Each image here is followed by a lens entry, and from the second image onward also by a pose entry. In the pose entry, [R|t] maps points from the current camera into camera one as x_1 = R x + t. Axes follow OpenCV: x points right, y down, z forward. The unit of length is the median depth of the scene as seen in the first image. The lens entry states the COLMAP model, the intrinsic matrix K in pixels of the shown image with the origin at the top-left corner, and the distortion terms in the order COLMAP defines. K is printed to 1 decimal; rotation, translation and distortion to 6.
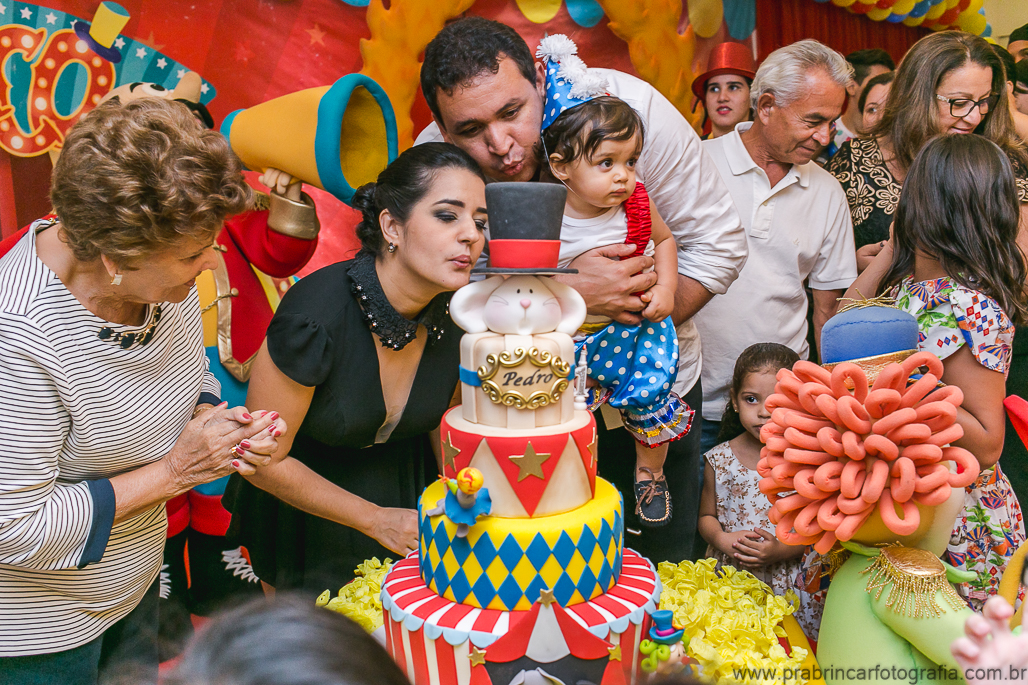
lens RADIAL K [[1154.3, 0, 514.0], [0, 1154.3, 342.5], [0, 0, 1]] dist [-0.016463, -0.004737]
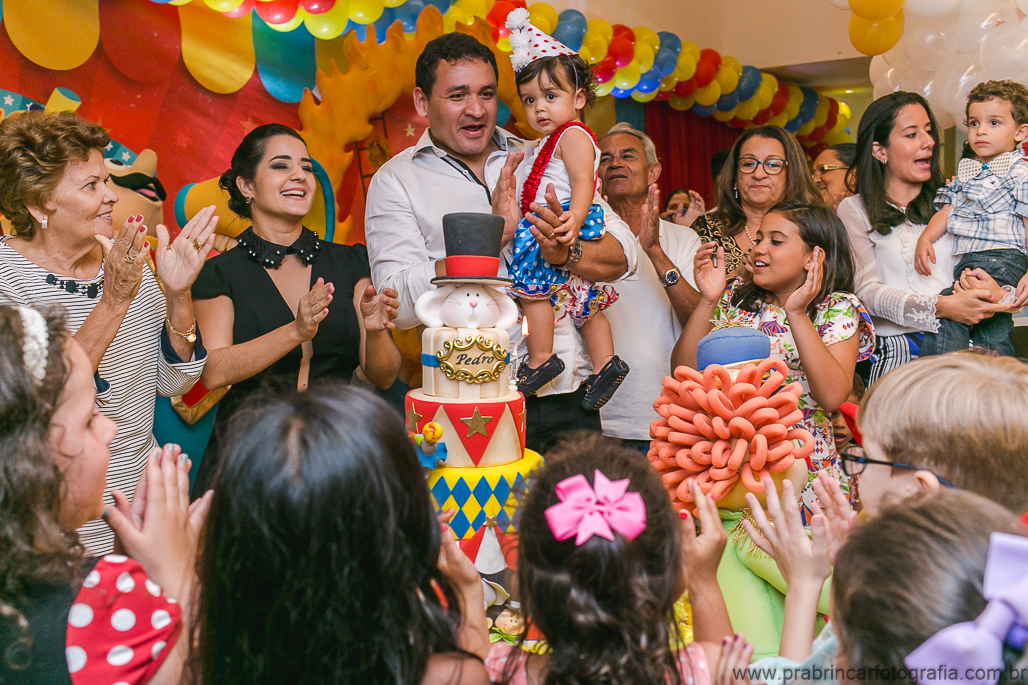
lens RADIAL K [[1157.1, 0, 514.0], [0, 1157.1, 342.5], [0, 0, 1]] dist [0.009717, 0.020899]
pose [[0.995603, 0.013037, 0.092764, -0.064291], [-0.004092, 0.995376, -0.095967, 0.133452], [-0.093587, 0.095165, 0.991053, -0.302736]]
